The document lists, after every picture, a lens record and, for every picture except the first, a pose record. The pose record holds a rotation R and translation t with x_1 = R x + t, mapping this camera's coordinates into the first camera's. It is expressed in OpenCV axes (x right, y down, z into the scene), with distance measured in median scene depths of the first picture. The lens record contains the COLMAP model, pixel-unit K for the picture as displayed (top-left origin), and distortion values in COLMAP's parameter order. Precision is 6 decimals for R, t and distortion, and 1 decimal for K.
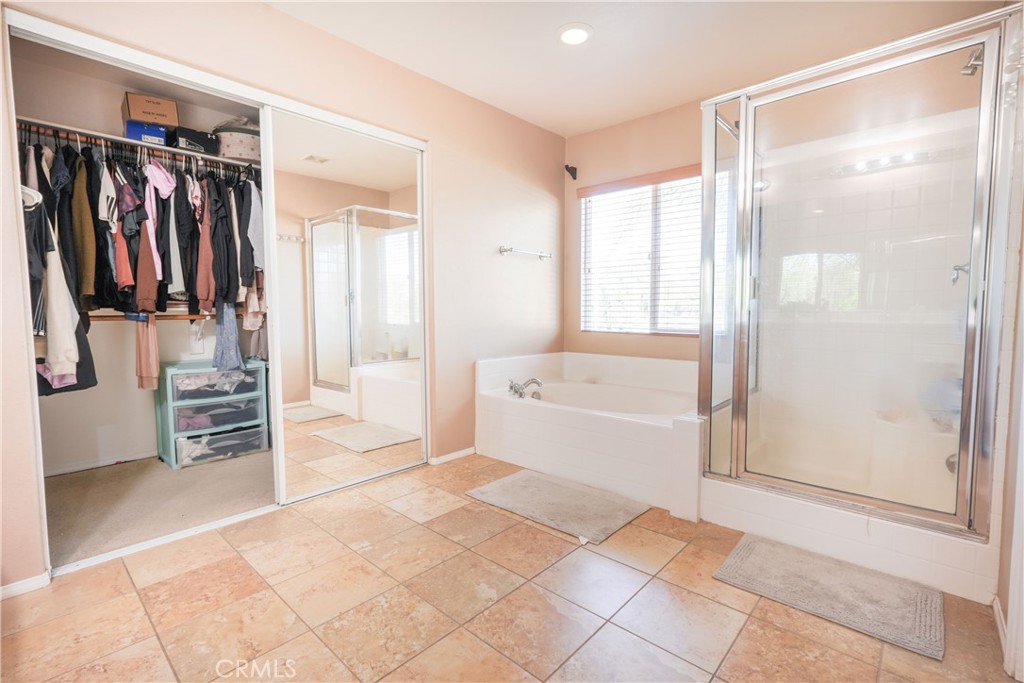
lens RADIAL K [[460.8, 0, 511.2], [0, 460.8, 342.9], [0, 0, 1]] dist [-0.004950, -0.000349]
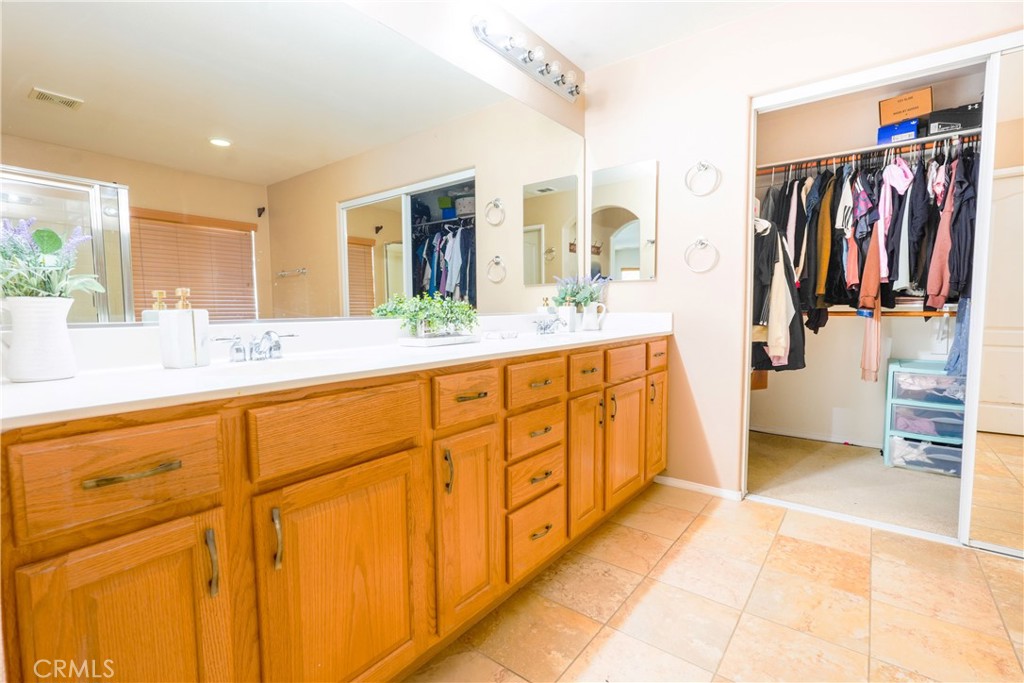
lens RADIAL K [[460.8, 0, 510.9], [0, 460.8, 344.0], [0, 0, 1]] dist [-0.004950, -0.000349]
pose [[0.079114, 0.077878, -0.993819, 0.192042], [-0.066802, 0.995117, 0.072662, -0.007023], [0.994625, 0.060640, 0.083930, 0.091869]]
